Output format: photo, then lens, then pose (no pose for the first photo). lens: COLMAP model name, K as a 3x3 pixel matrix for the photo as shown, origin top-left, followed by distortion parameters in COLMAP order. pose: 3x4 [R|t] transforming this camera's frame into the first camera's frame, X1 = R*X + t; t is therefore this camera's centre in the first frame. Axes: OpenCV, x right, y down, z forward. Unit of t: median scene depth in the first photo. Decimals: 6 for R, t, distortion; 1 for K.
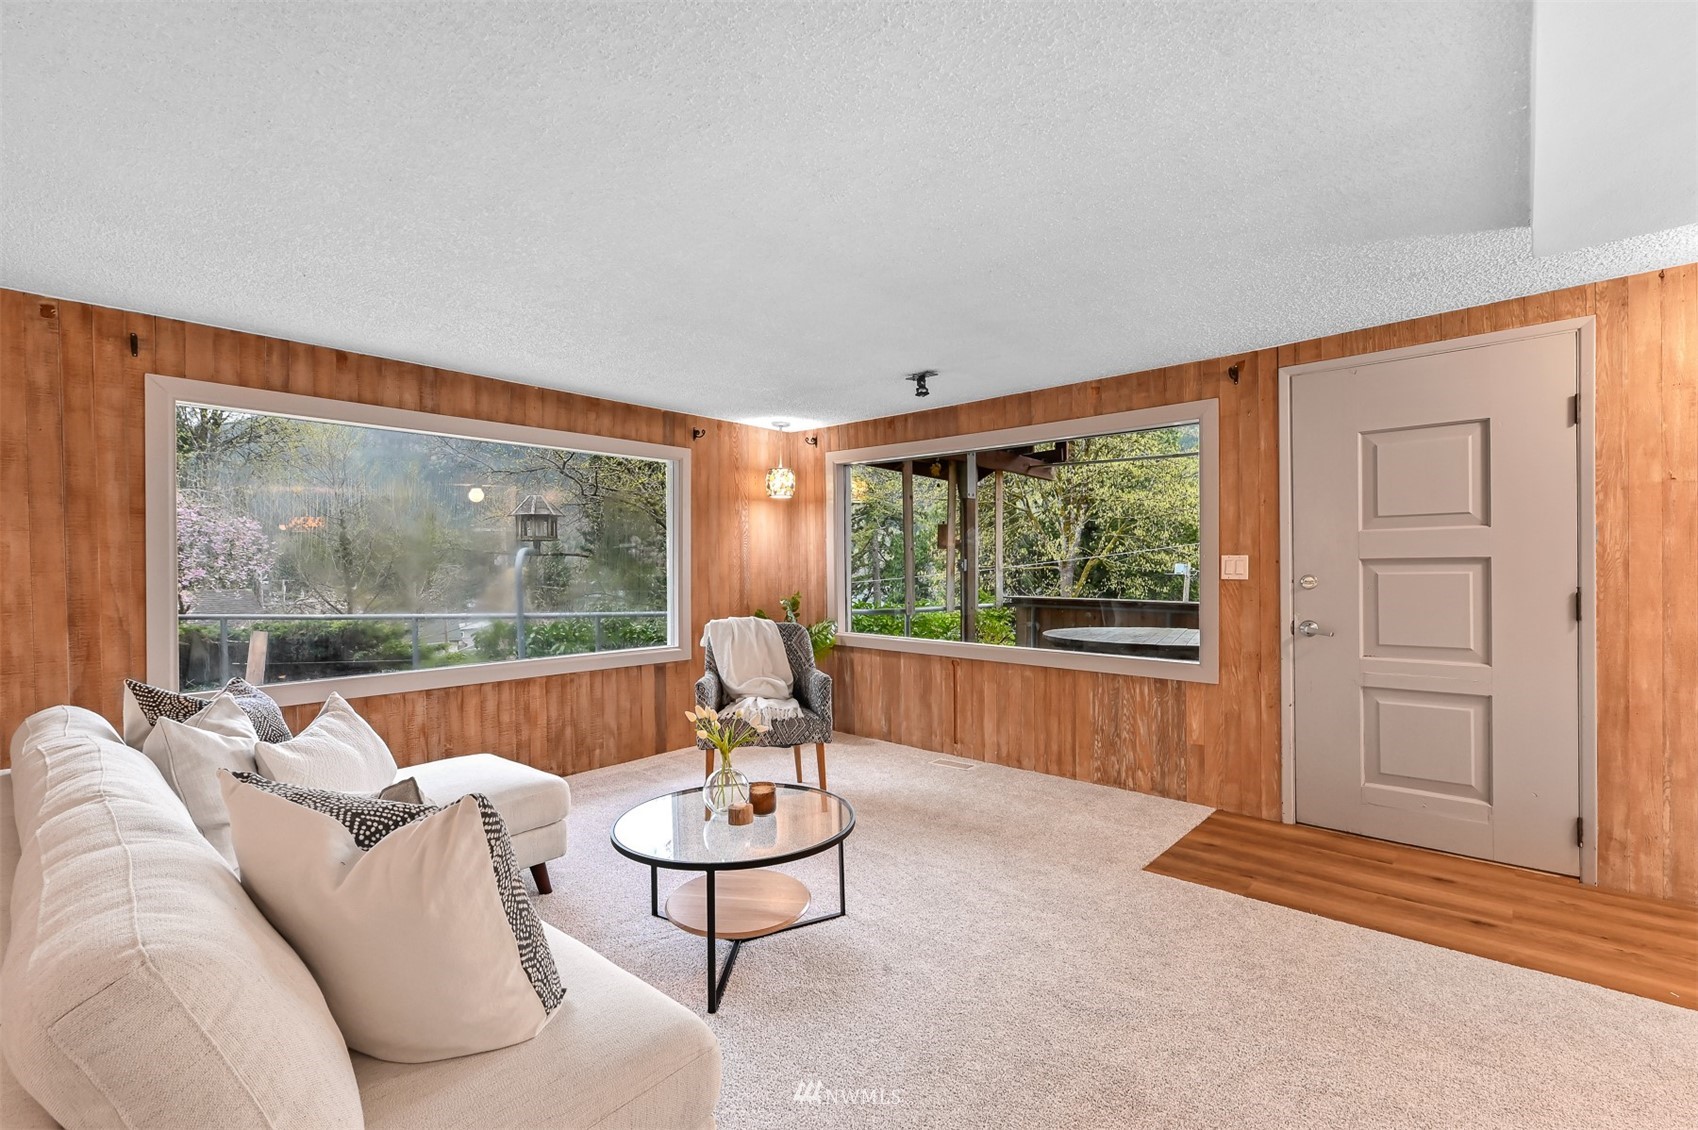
lens RADIAL K [[755.6, 0, 847.0], [0, 755.6, 572.6], [0, 0, 1]] dist [-0.003975, -0.000419]
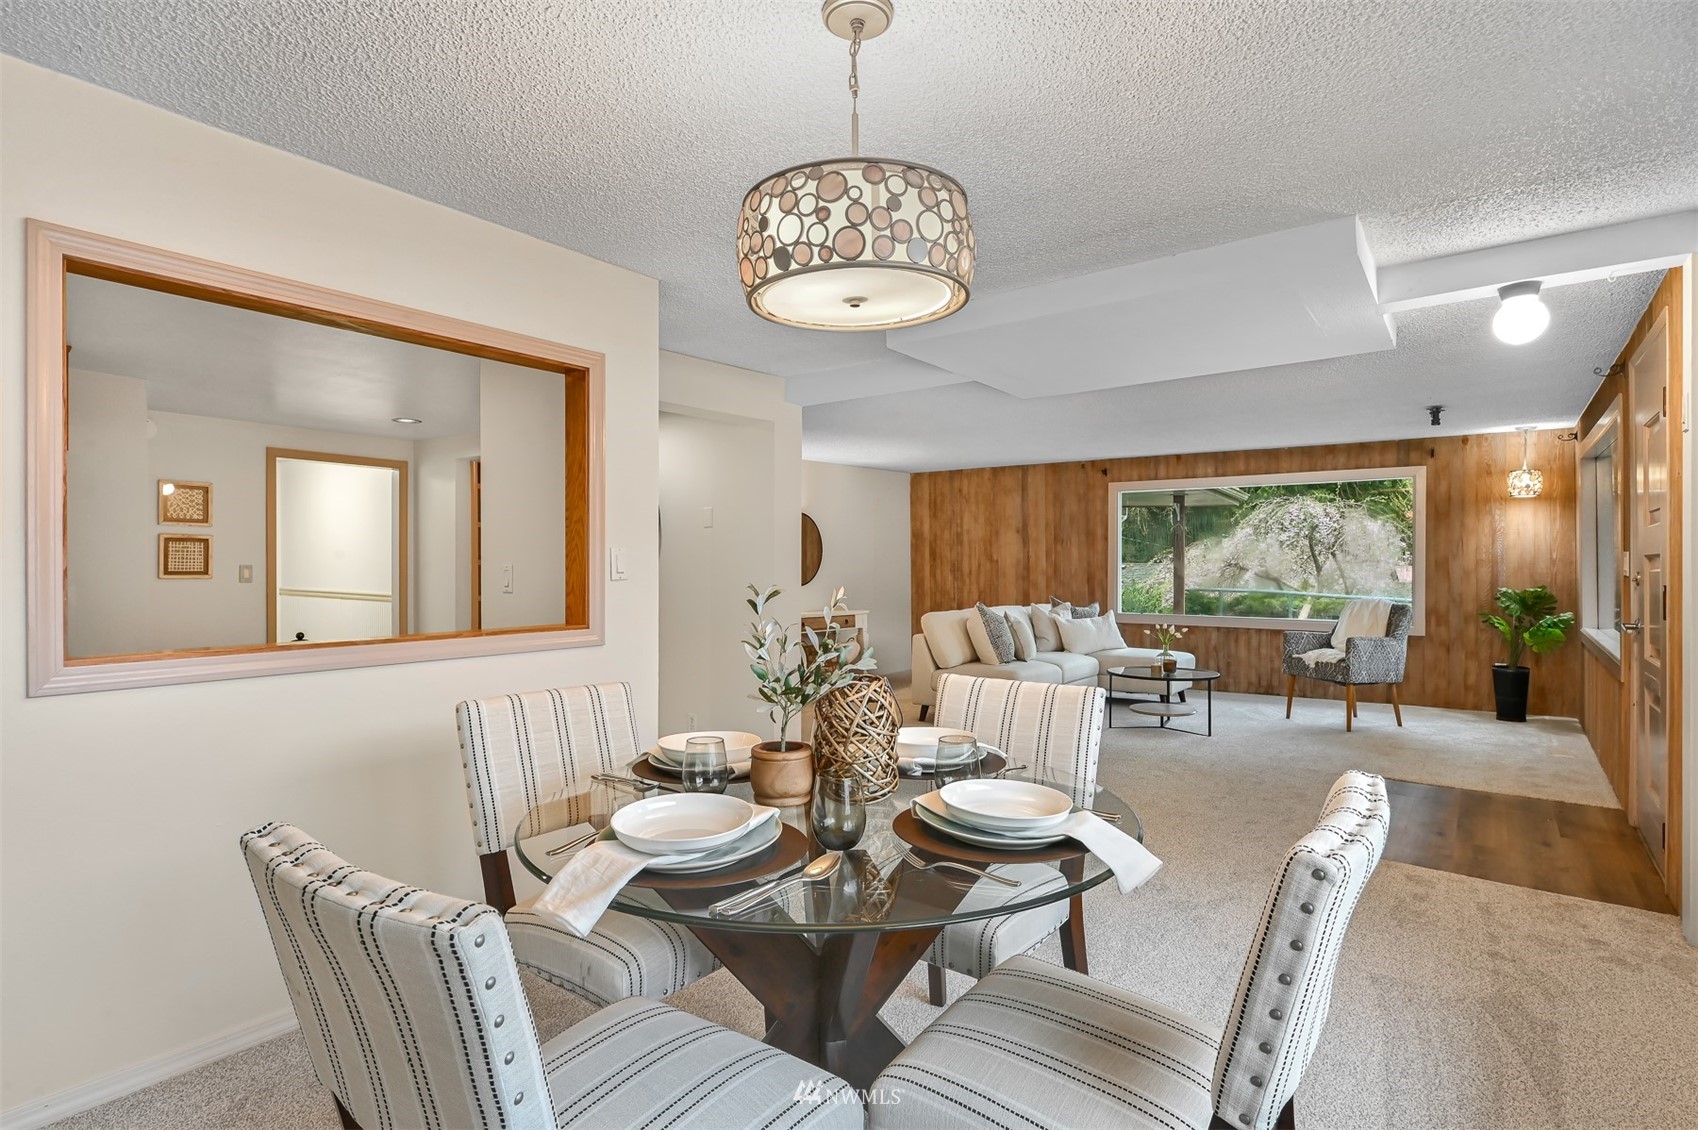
lens RADIAL K [[778.7, 0, 848.2], [0, 778.7, 555.5], [0, 0, 1]] dist [-0.001003, 0.000359]
pose [[0.079181, 0.006414, -0.996840, 1.265849], [-0.001573, 0.999979, 0.006309, -0.030230], [0.996859, 0.001068, 0.079189, -0.053775]]
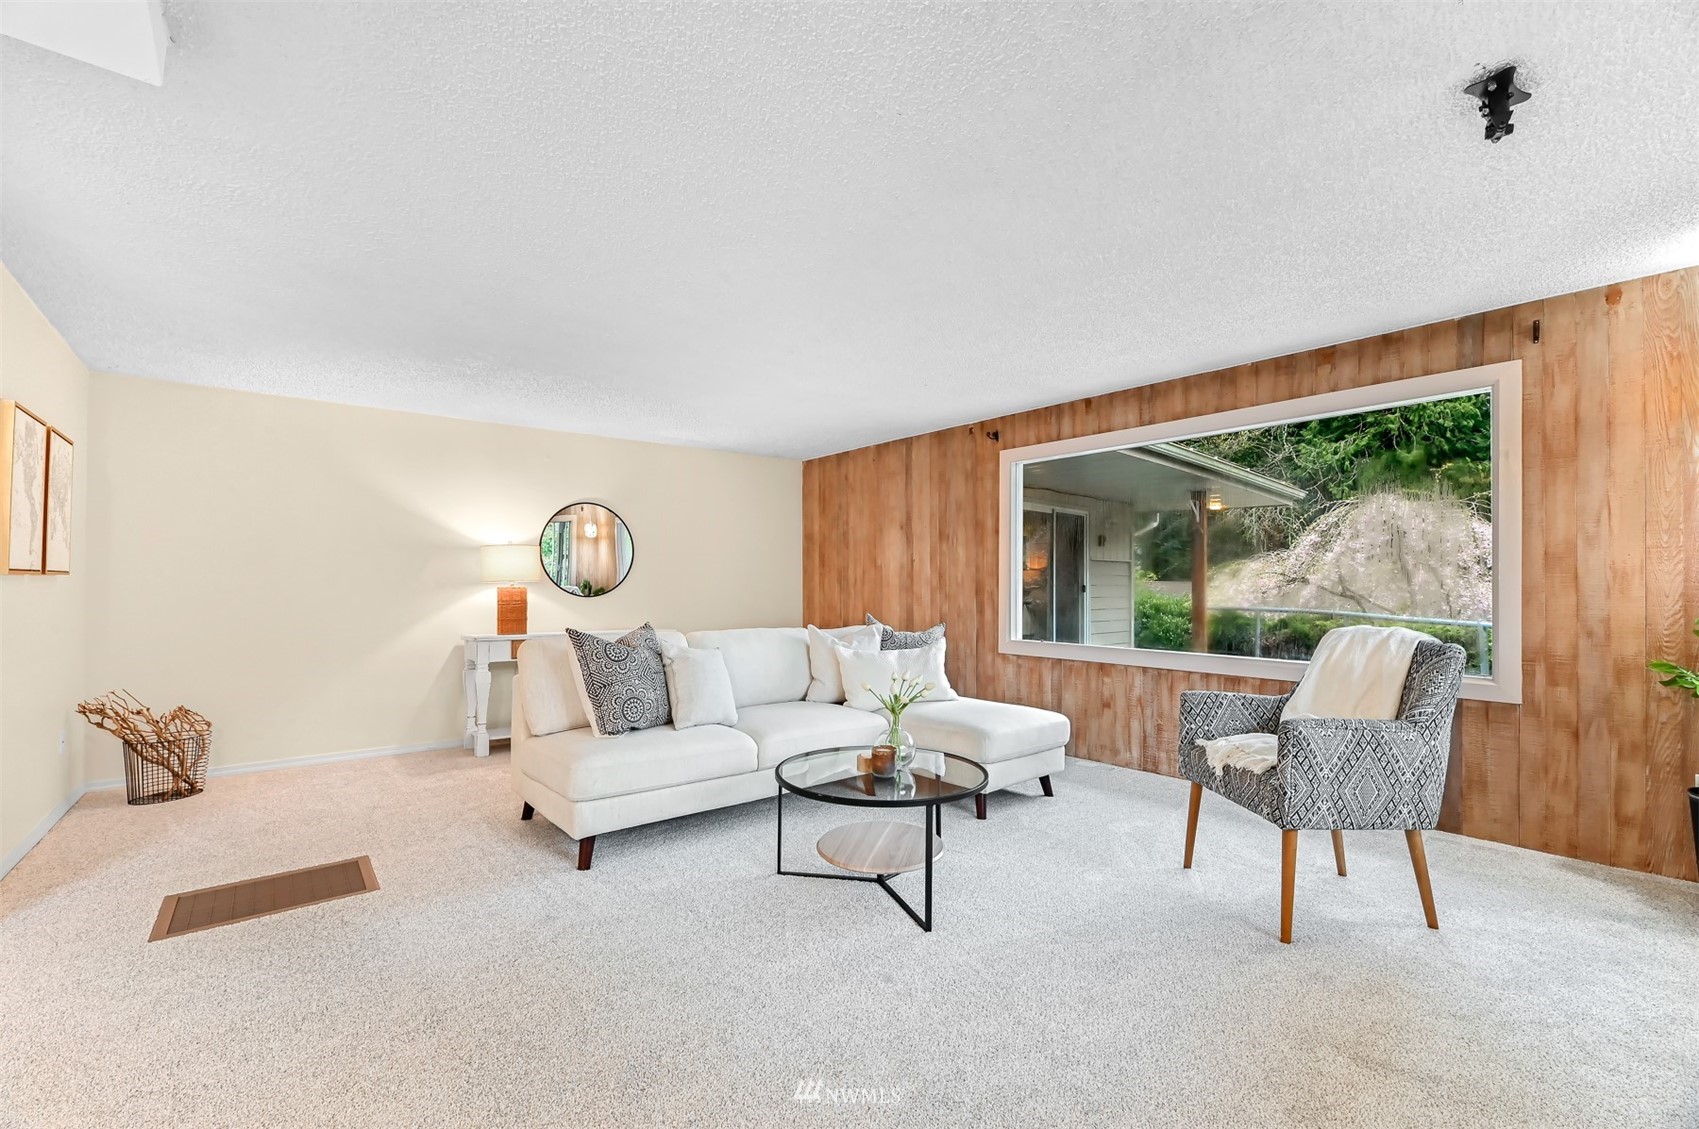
lens RADIAL K [[664.0, 0, 848.5], [0, 664.0, 572.0], [0, 0, 1]] dist [-0.003772, -0.001097]
pose [[-0.120631, 0.000073, -0.992697, 0.498692], [-0.000914, 1.000000, 0.000185, 0.010640], [0.992697, 0.000930, -0.120631, 0.672290]]
